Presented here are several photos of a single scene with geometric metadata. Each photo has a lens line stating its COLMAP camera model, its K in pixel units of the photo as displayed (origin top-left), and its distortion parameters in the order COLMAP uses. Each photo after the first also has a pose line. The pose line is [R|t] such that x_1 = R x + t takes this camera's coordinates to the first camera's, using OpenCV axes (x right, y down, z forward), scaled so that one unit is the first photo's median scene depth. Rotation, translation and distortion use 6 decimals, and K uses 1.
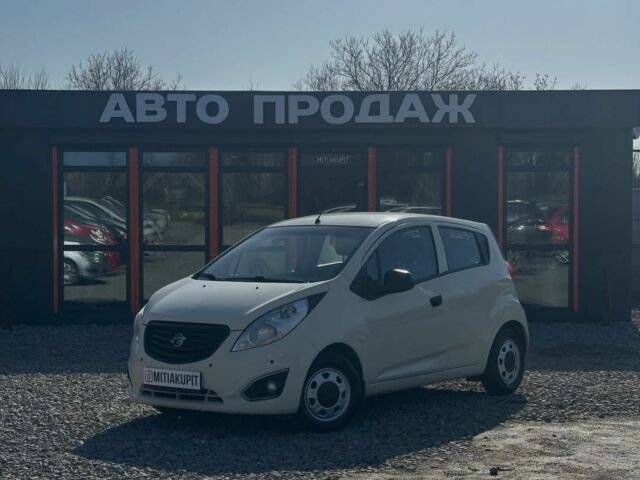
lens RADIAL K [[1756.0, 0, 319.7], [0, 1756.0, 239.8], [0, 0, 1]] dist [0.119095, 0.000000]
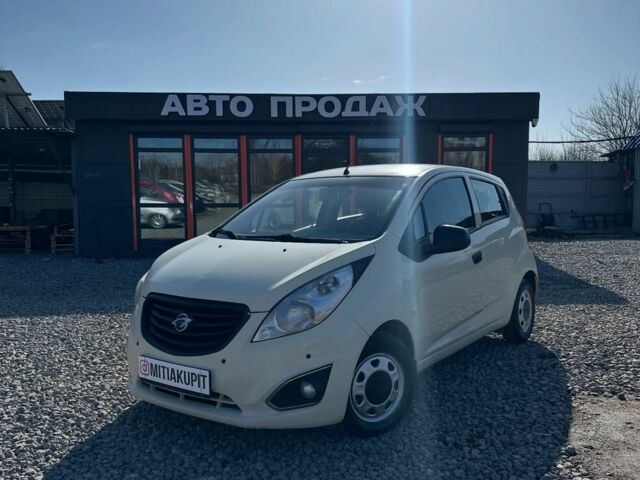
lens RADIAL K [[564.6, 0, 322.6], [0, 564.6, 240.8], [0, 0, 1]] dist [0.129557, -0.000615]
pose [[0.998217, -0.011296, 0.058605, -0.030543], [0.007522, 0.997908, 0.064211, 0.006103], [-0.059208, -0.063656, 0.996214, 0.677790]]
